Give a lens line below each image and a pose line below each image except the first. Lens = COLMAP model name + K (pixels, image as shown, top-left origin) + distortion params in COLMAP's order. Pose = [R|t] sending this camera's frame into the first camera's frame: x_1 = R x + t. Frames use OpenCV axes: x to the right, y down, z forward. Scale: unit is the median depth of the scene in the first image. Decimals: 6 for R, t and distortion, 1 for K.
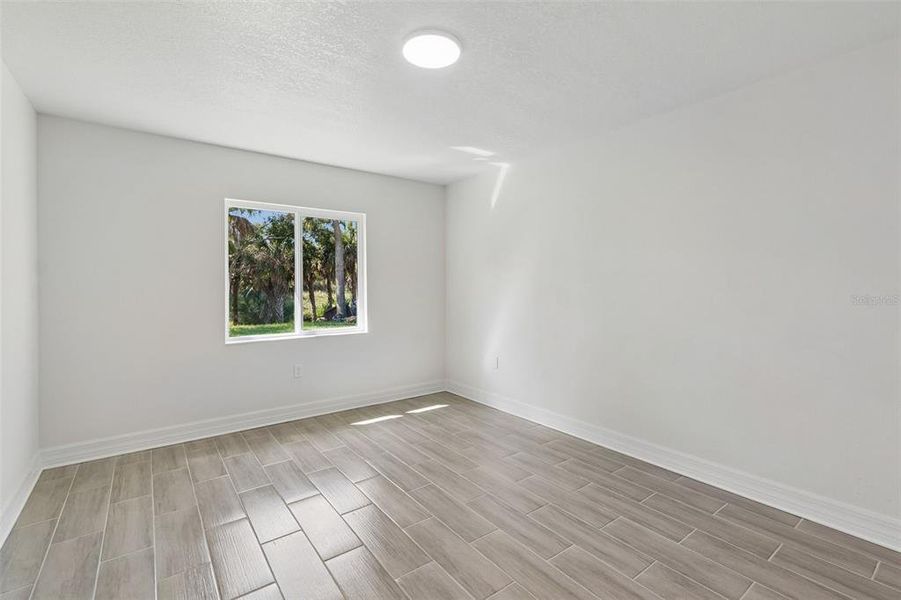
lens RADIAL K [[396.0, 0, 446.9], [0, 396.0, 302.3], [0, 0, 1]] dist [0.000337, -0.000277]
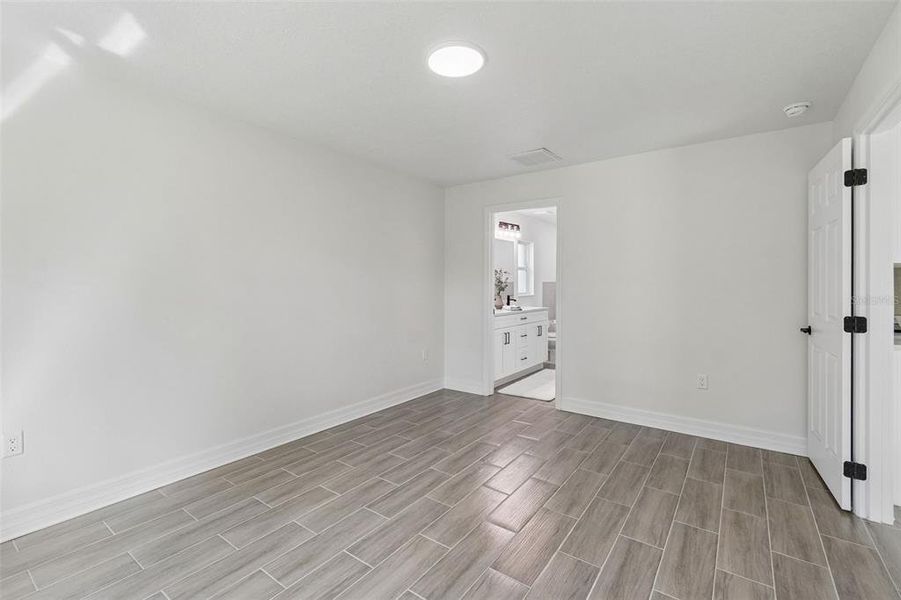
lens RADIAL K [[403.2, 0, 450.5], [0, 403.2, 285.5], [0, 0, 1]] dist [0.000245, -0.000030]
pose [[-0.289476, -0.004428, 0.957175, -0.864695], [0.043938, 0.998874, 0.017909, -0.043371], [-0.956176, 0.047241, -0.288956, 1.072147]]
